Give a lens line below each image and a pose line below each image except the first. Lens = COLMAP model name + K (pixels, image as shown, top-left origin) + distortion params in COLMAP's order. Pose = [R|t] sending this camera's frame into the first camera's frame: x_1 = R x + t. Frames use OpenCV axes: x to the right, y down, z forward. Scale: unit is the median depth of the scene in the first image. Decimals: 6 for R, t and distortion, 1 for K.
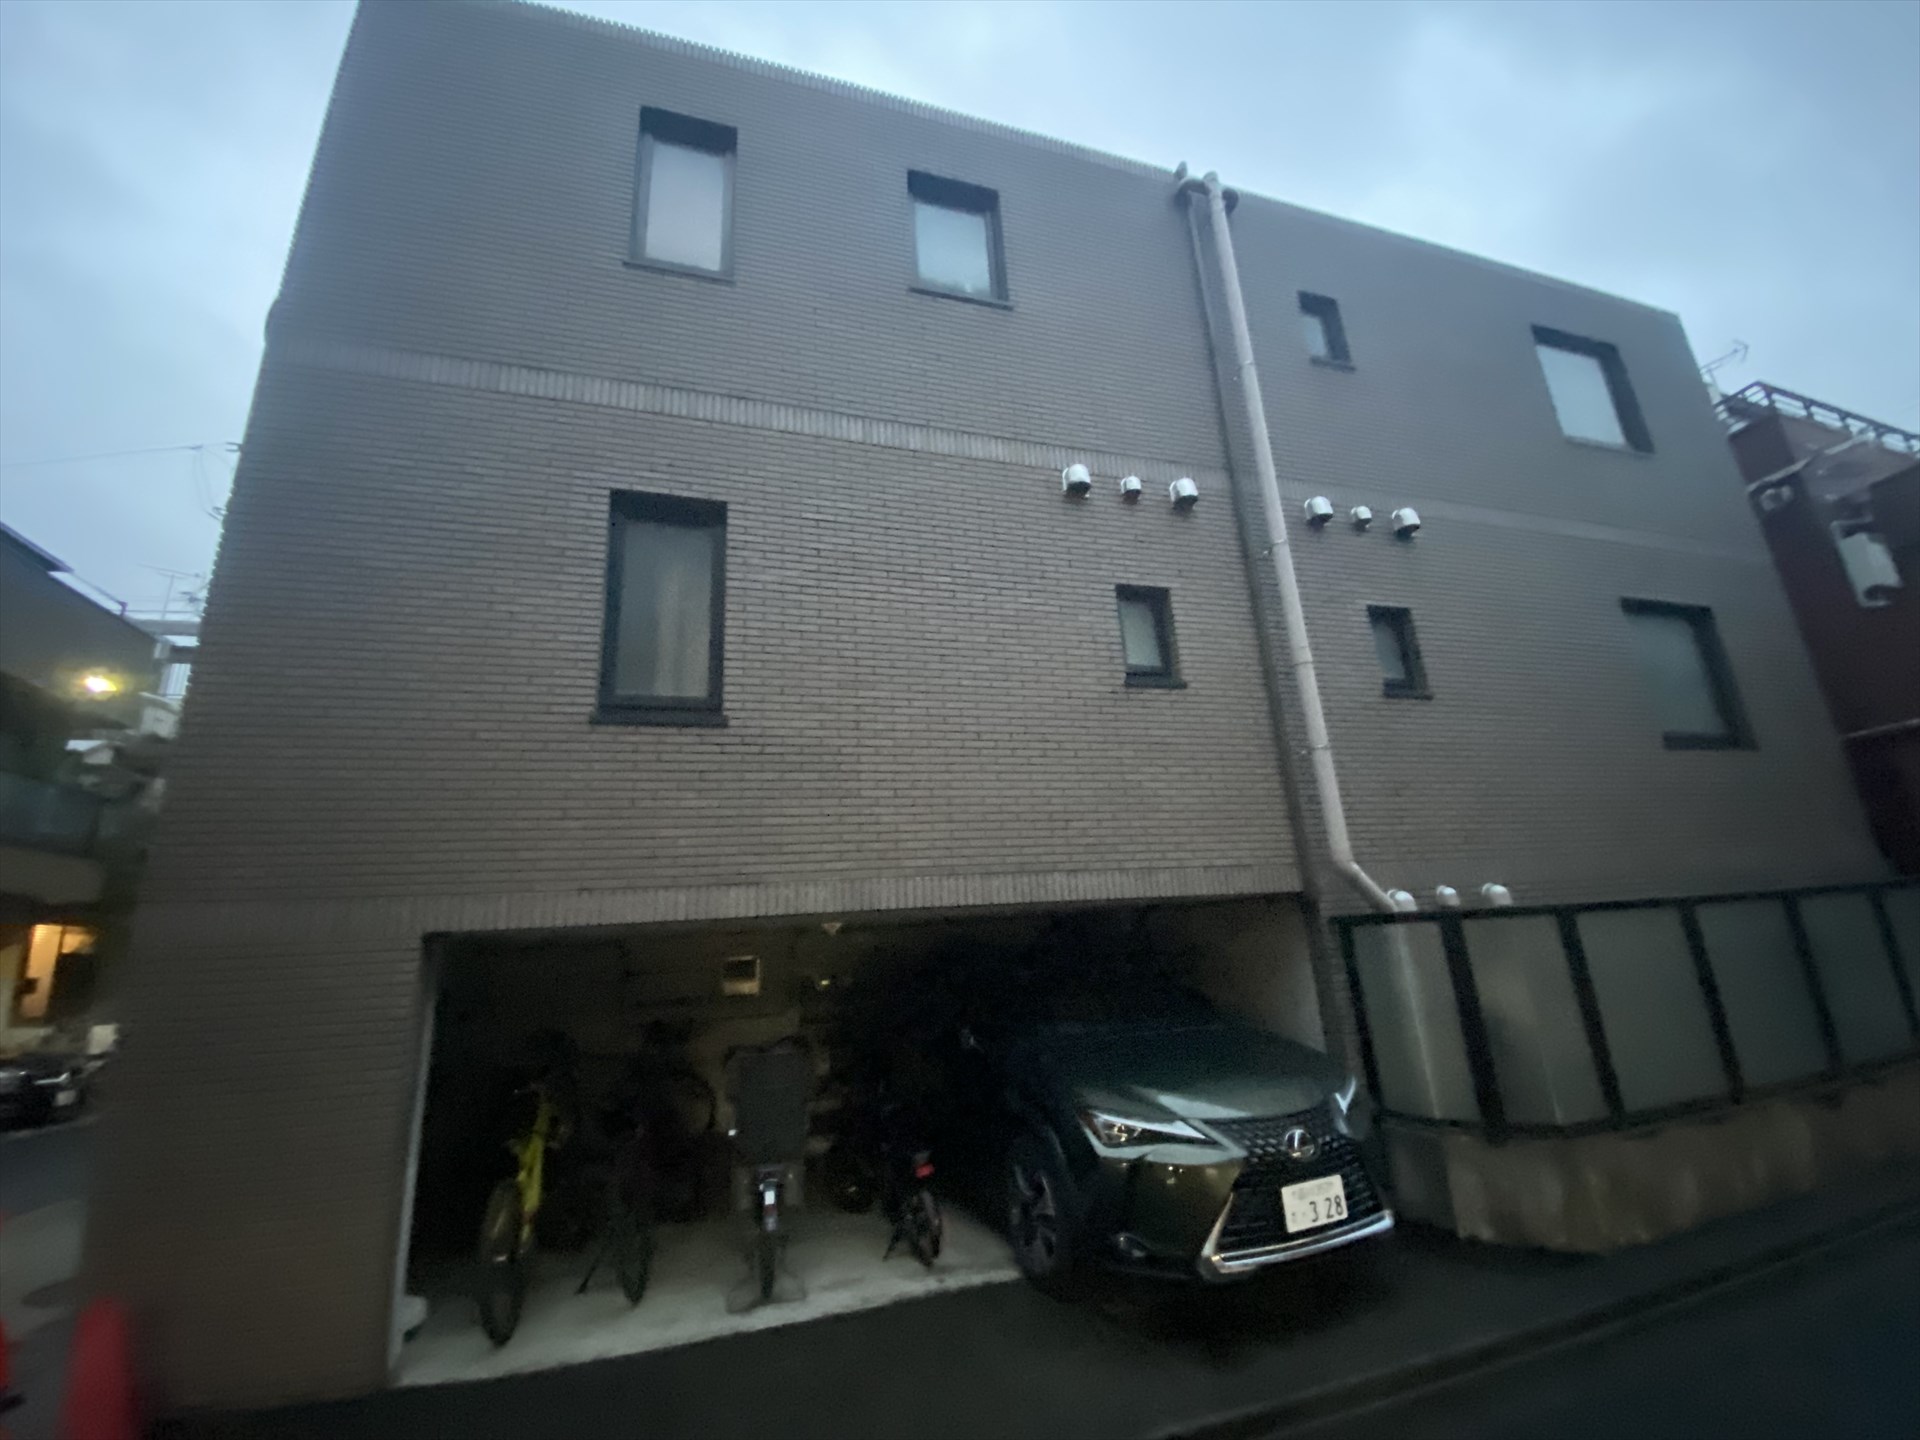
lens RADIAL K [[765.6, 0, 960.0], [0, 765.6, 720.0], [0, 0, 1]] dist [0.016989, -0.016973]
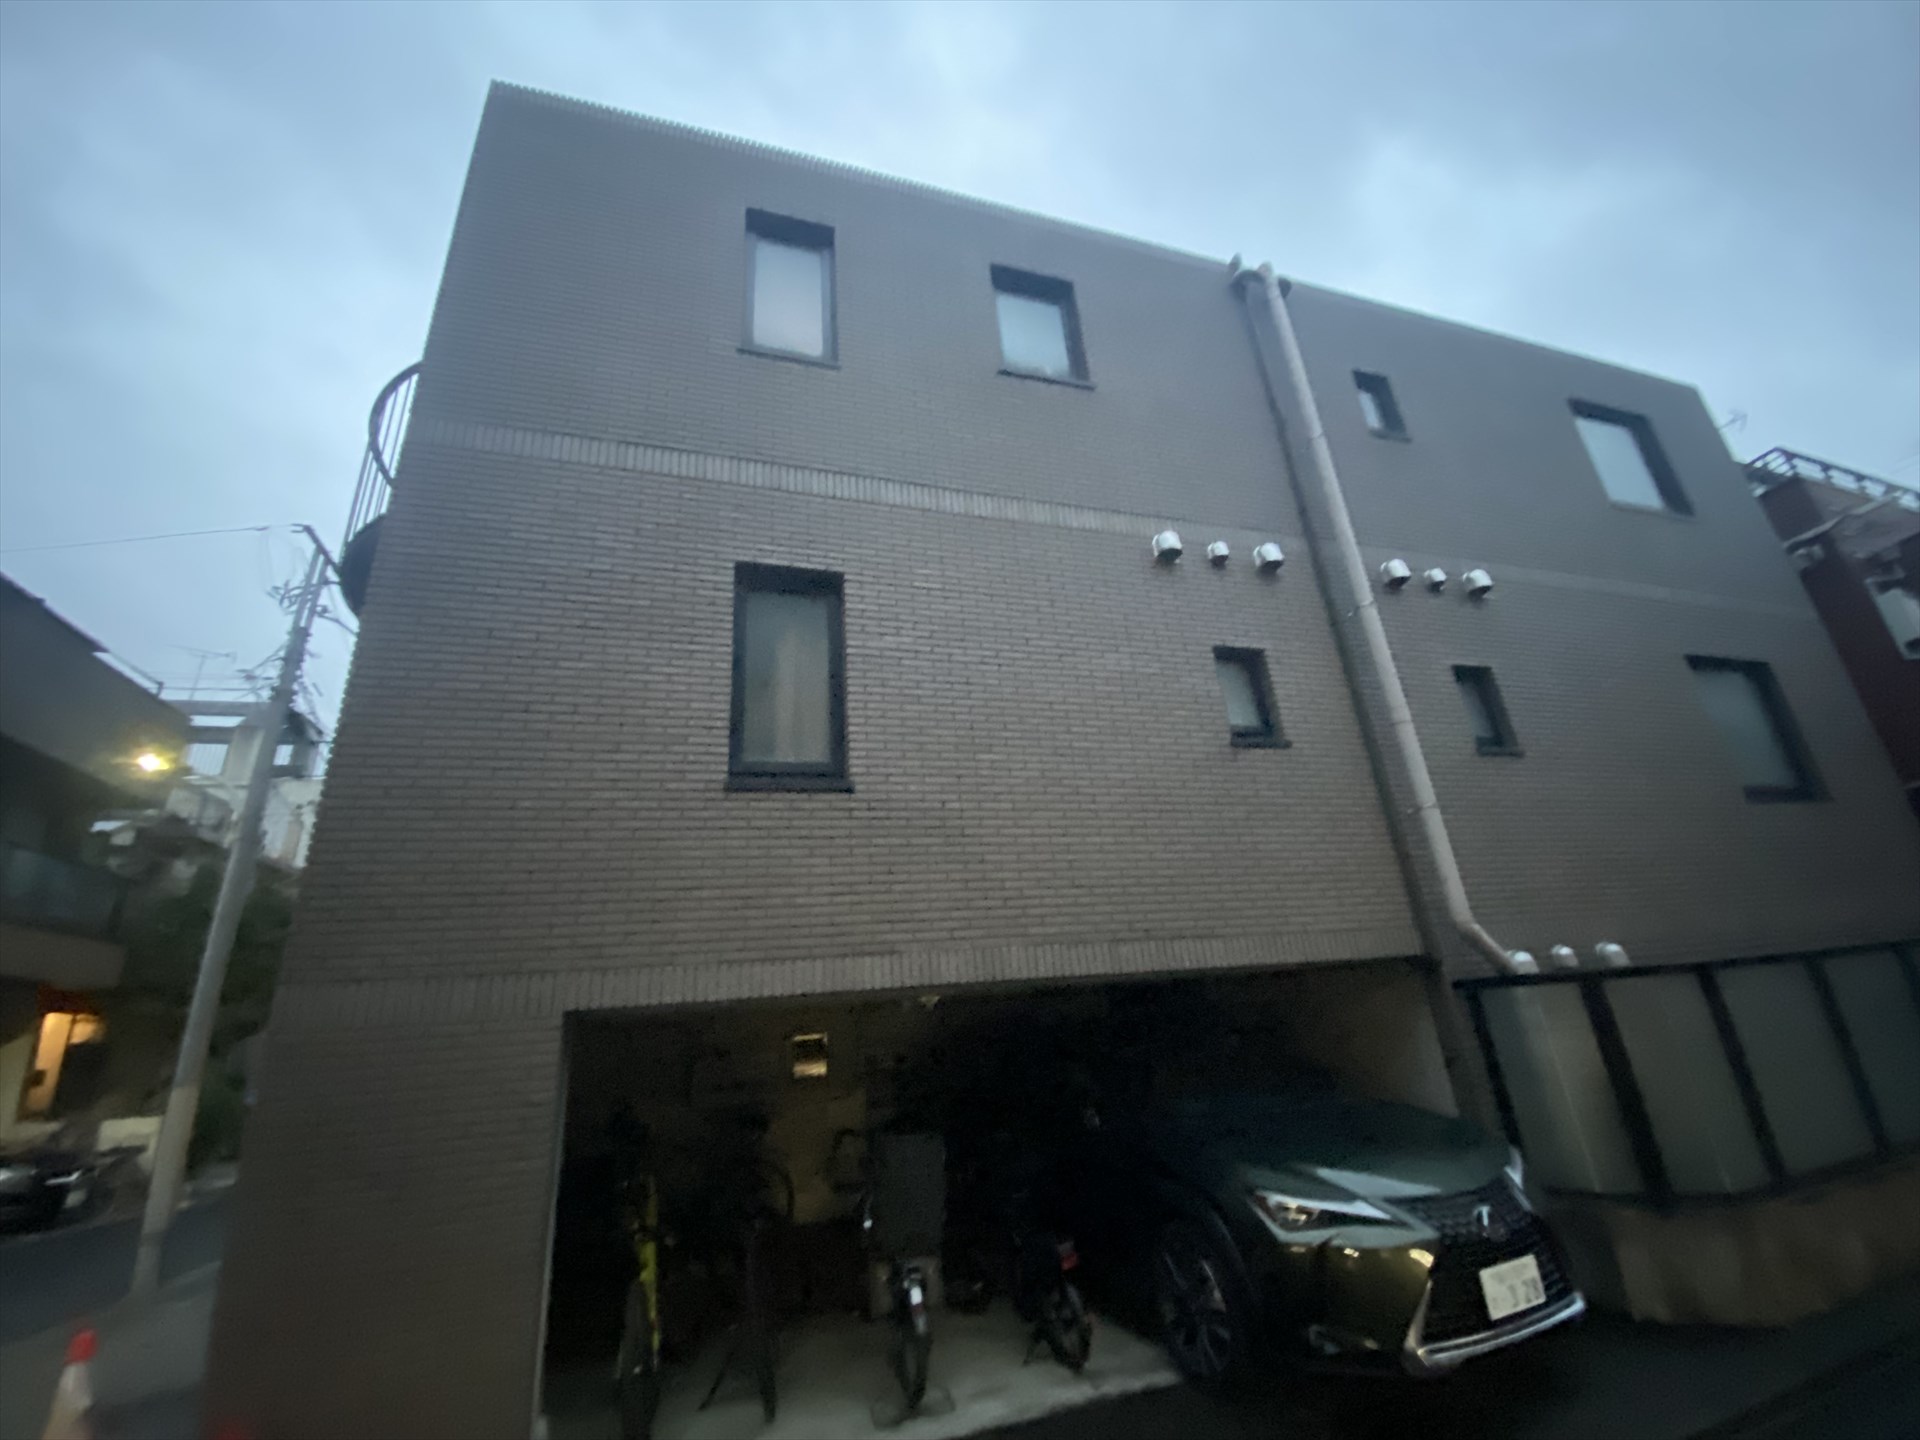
lens RADIAL K [[765.6, 0, 960.0], [0, 765.6, 720.0], [0, 0, 1]] dist [0.016989, -0.016973]
pose [[0.999868, -0.015074, 0.005993, -0.145939], [0.015553, 0.995818, -0.090027, 0.005718], [-0.004611, 0.090108, 0.995921, 0.002113]]
